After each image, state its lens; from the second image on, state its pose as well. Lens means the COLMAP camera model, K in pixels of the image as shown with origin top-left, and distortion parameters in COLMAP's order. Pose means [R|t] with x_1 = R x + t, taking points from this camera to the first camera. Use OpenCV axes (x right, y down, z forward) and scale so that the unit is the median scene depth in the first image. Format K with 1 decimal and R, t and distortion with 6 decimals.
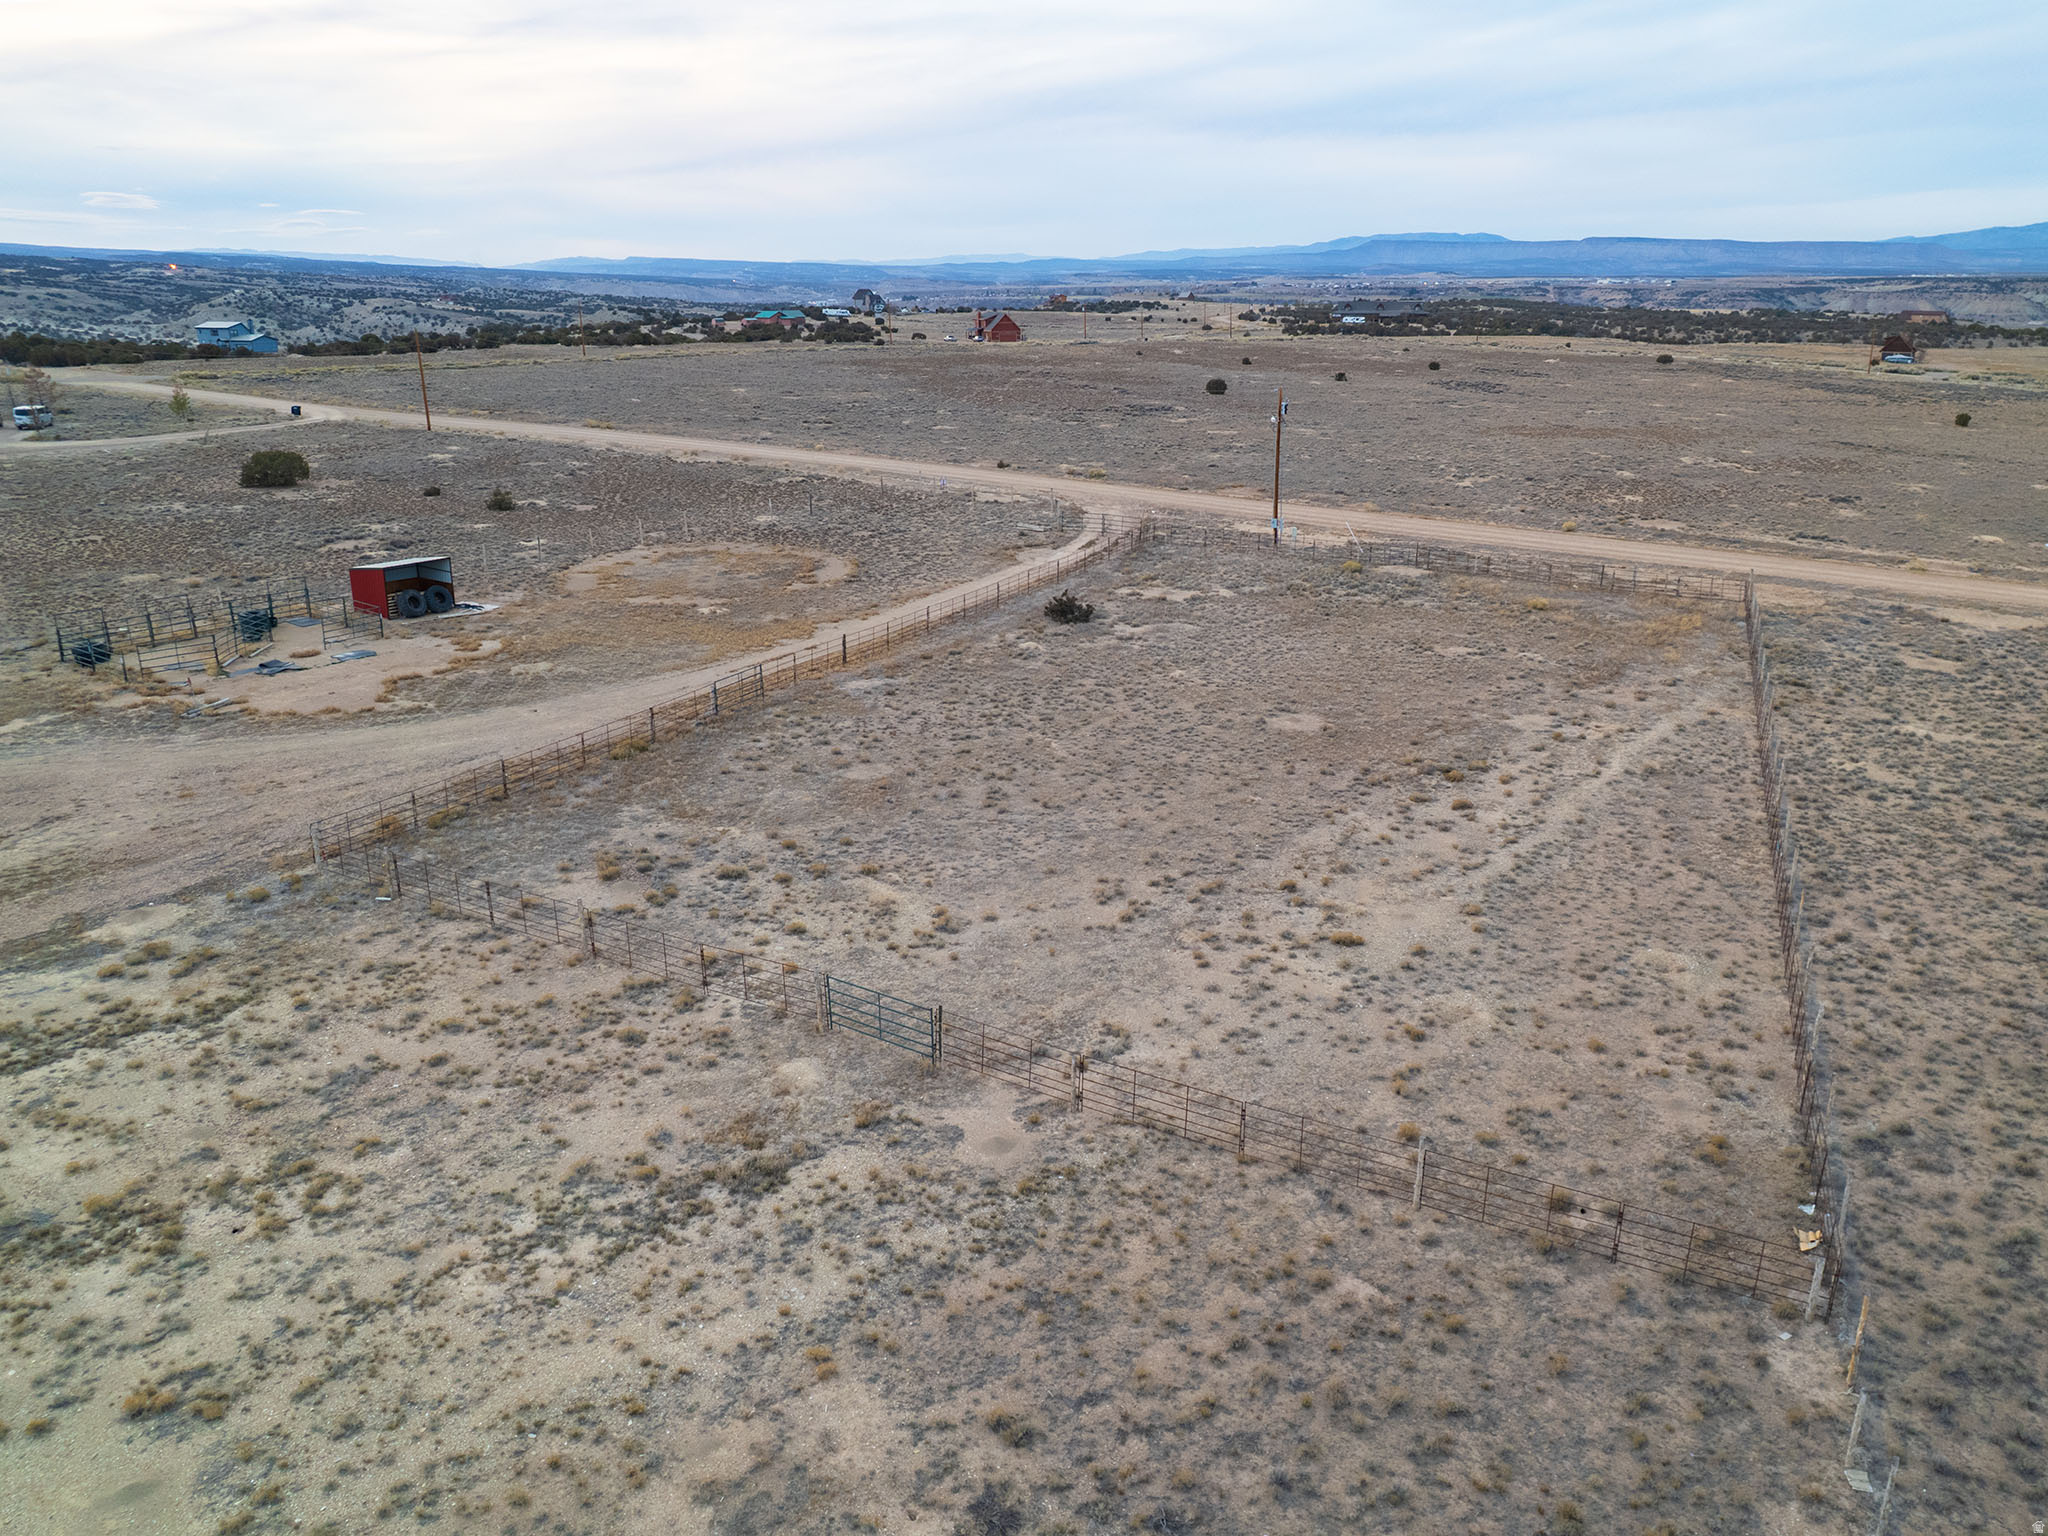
lens RADIAL K [[1513.4, 0, 1024.0], [0, 1513.4, 768.0], [0, 0, 1]] dist [-0.089028, 0.118927]
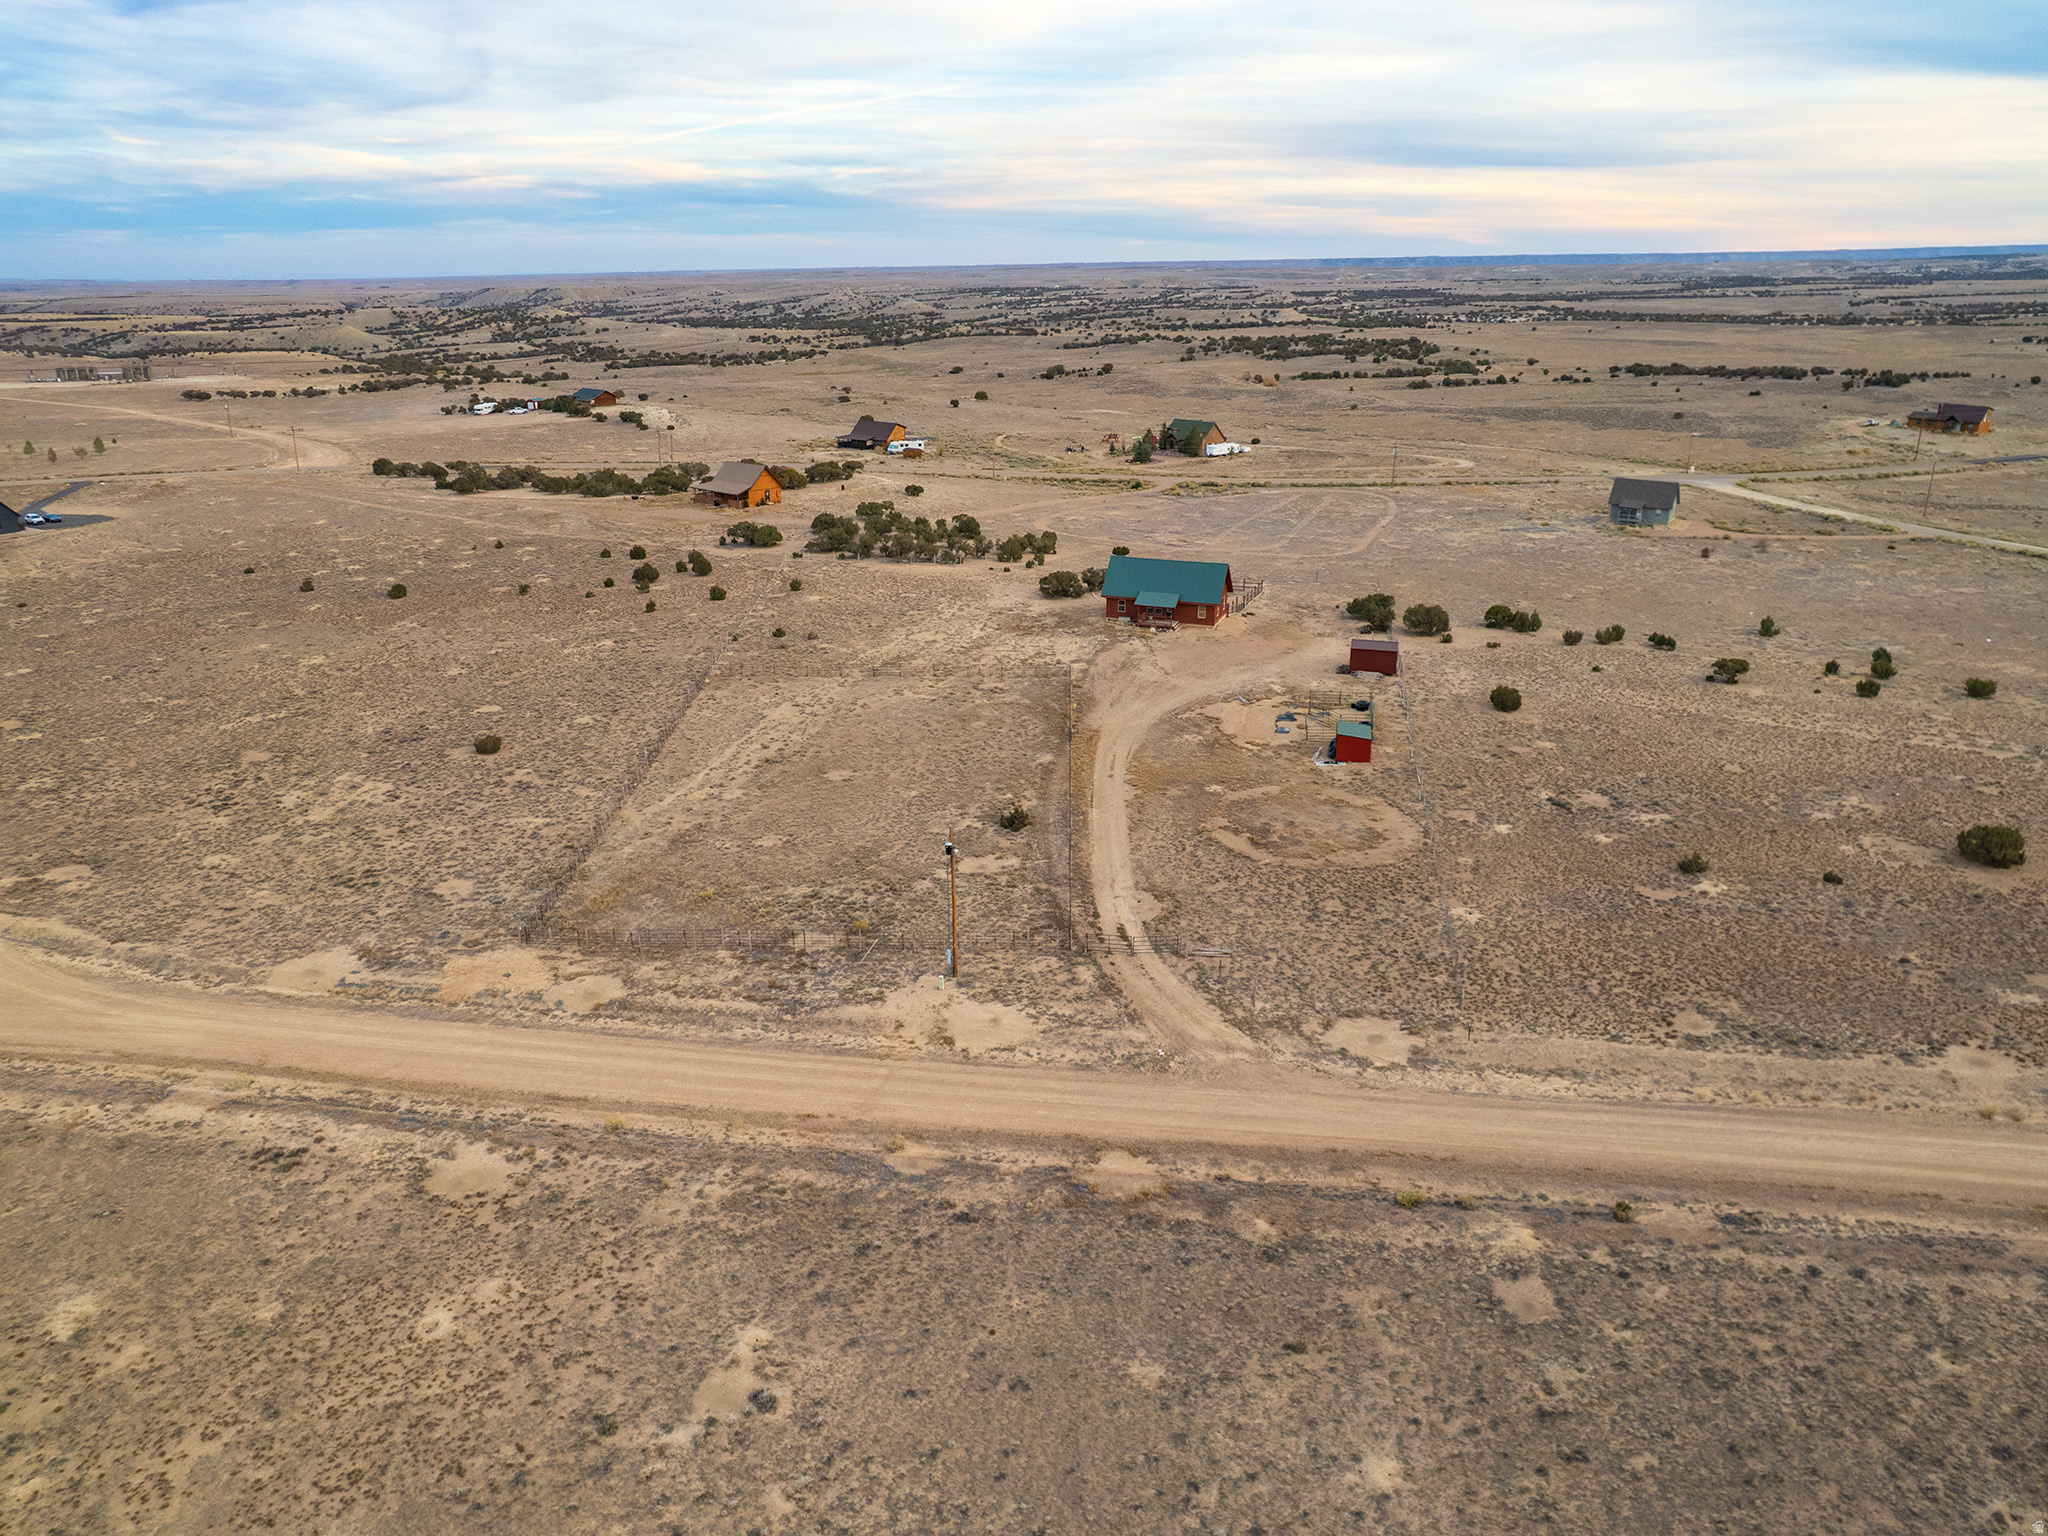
lens RADIAL K [[1490.7, 0, 1024.0], [0, 1490.7, 768.0], [0, 0, 1]] dist [-0.062130, 0.035453]
pose [[-0.908150, 0.131001, -0.397621, 0.749316], [-0.134670, 0.807884, 0.573749, -1.236615], [0.396393, 0.574597, -0.716038, 2.493376]]
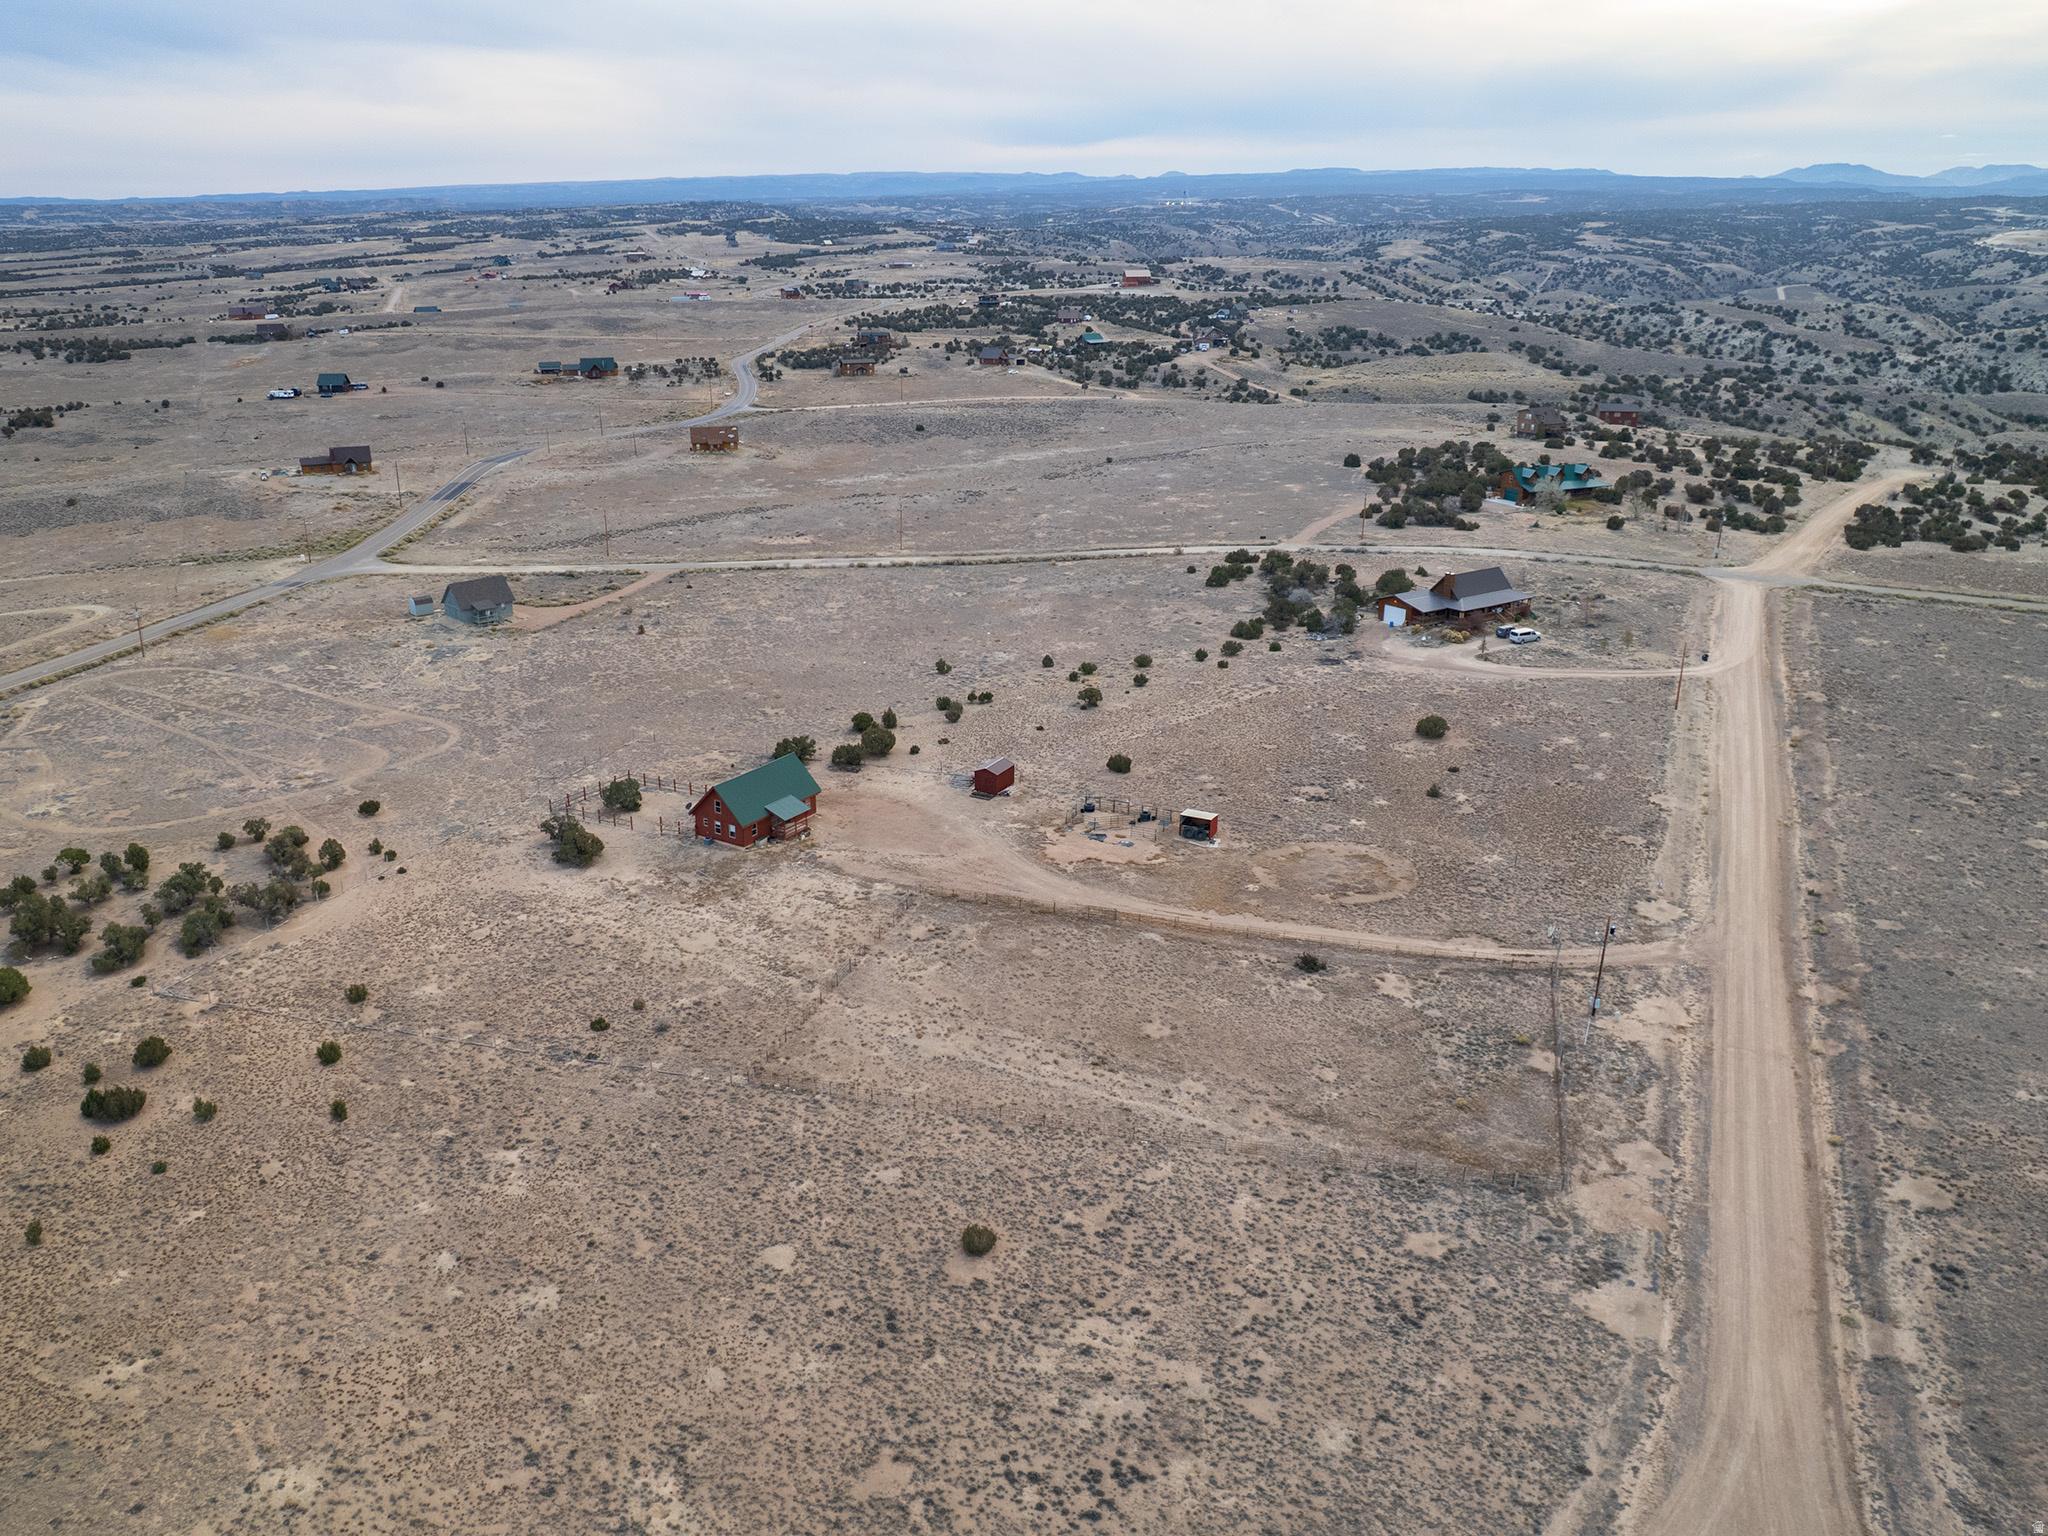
lens RADIAL K [[1490.7, 0, 1024.0], [0, 1490.7, 768.0], [0, 0, 1]] dist [-0.062130, 0.035453]
pose [[0.173601, 0.334354, -0.926321, 1.983675], [-0.299890, 0.913880, 0.273661, -0.895832], [0.938045, 0.230286, 0.258920, 0.124738]]
